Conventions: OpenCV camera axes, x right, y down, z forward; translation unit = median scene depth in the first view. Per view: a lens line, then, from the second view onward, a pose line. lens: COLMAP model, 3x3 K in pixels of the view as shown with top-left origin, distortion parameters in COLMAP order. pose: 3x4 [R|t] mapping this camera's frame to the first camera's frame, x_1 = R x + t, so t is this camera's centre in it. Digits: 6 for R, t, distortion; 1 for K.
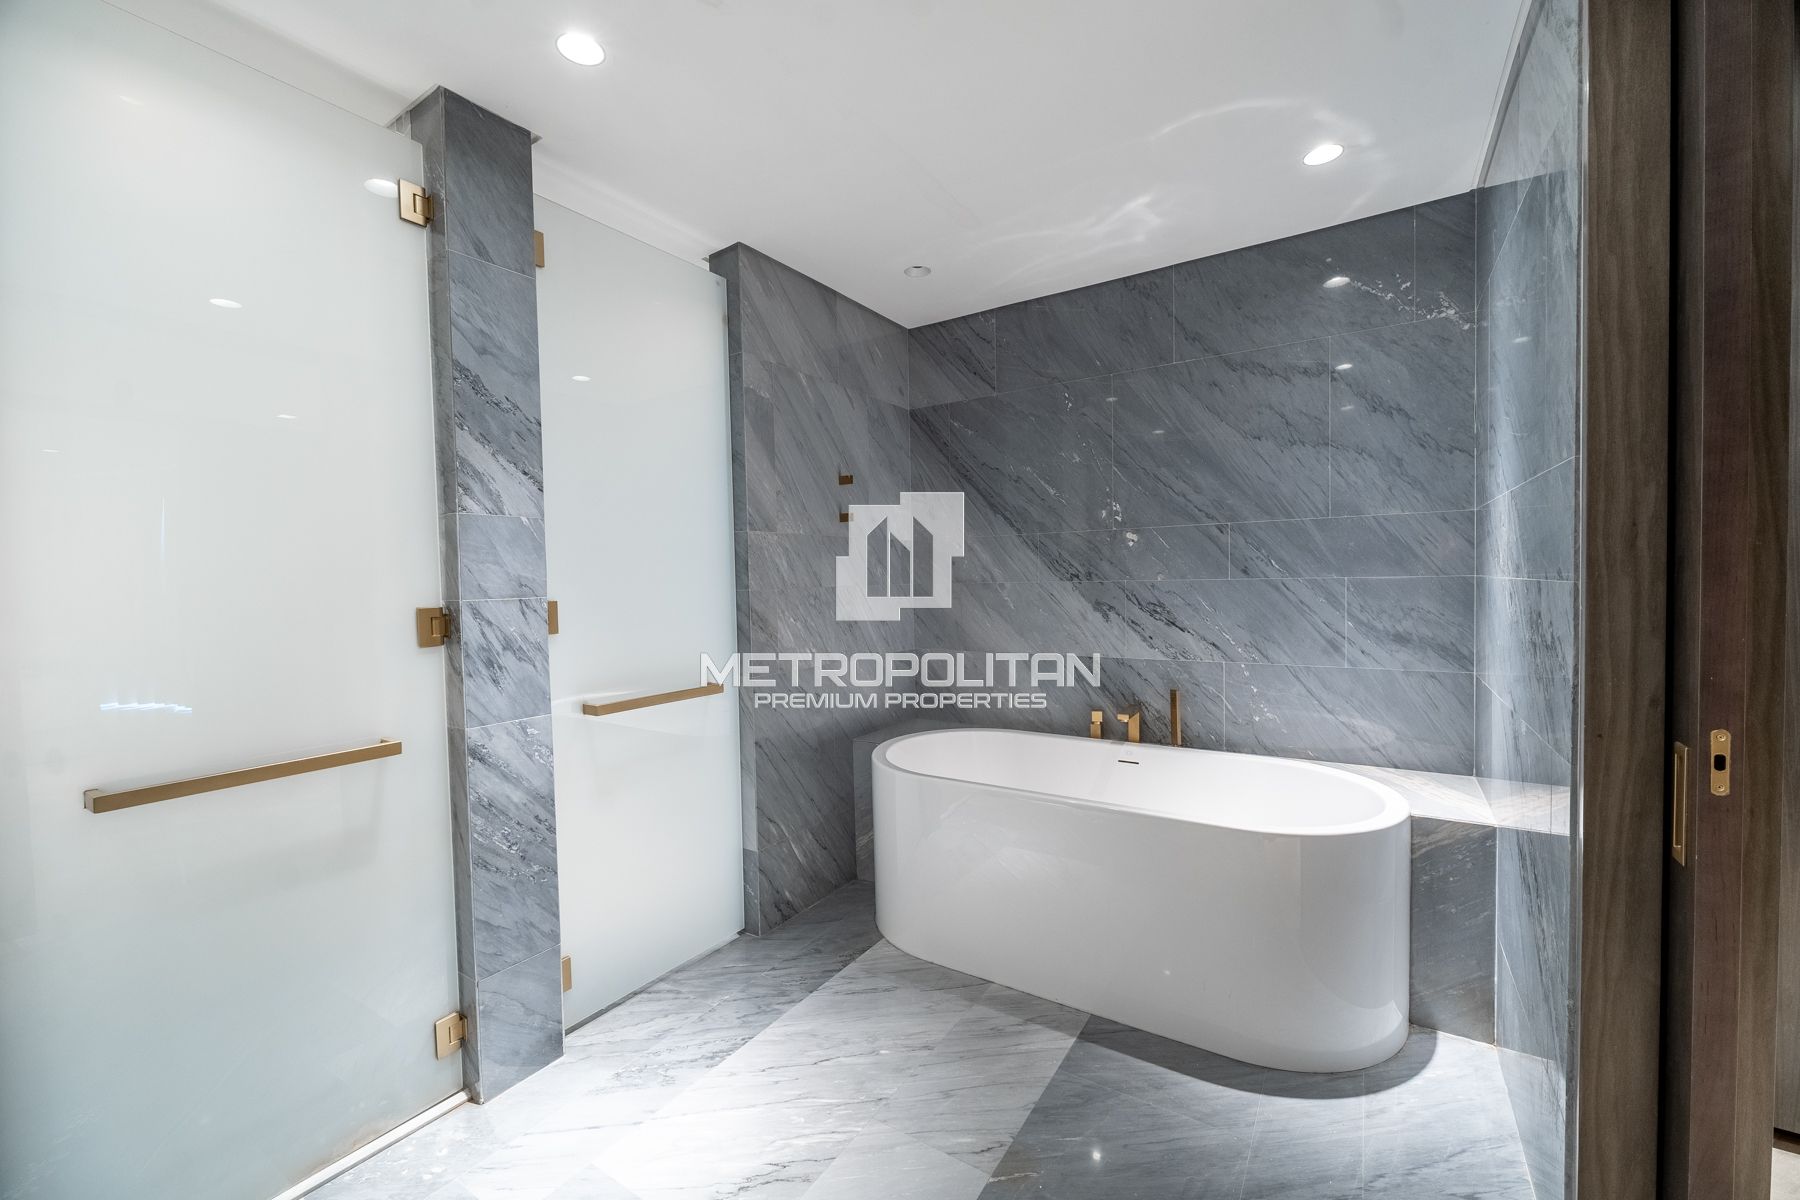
lens RADIAL K [[714.3, 0, 906.3], [0, 714.3, 601.4], [0, 0, 1]] dist [0.001318, -0.004993]
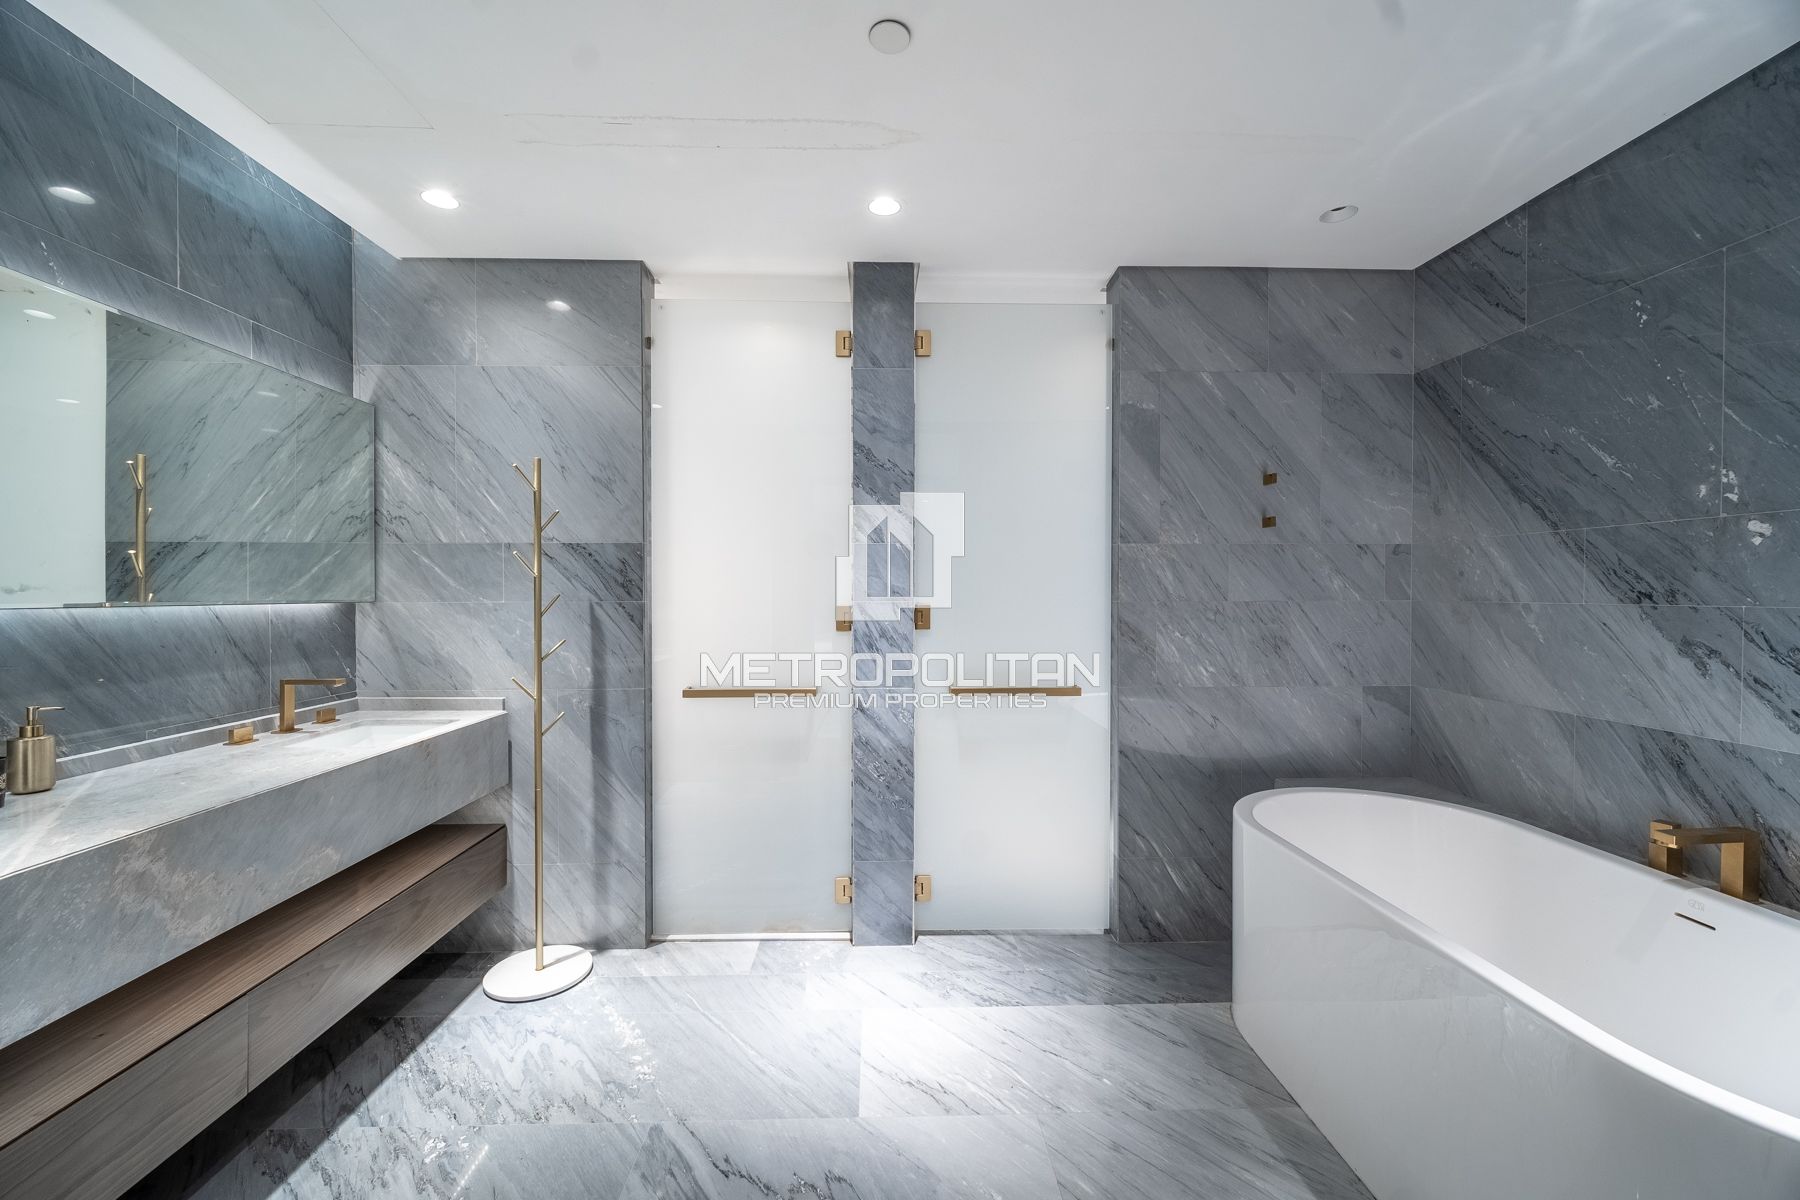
lens RADIAL K [[725.5, 0, 900.0], [0, 725.5, 600.0], [0, 0, 1]] dist [-0.000778, -0.000573]
pose [[0.566771, 0.030384, -0.823315, 0.458818], [-0.038866, 0.999193, 0.010119, -0.016070], [0.822958, 0.026264, 0.567495, 0.148031]]
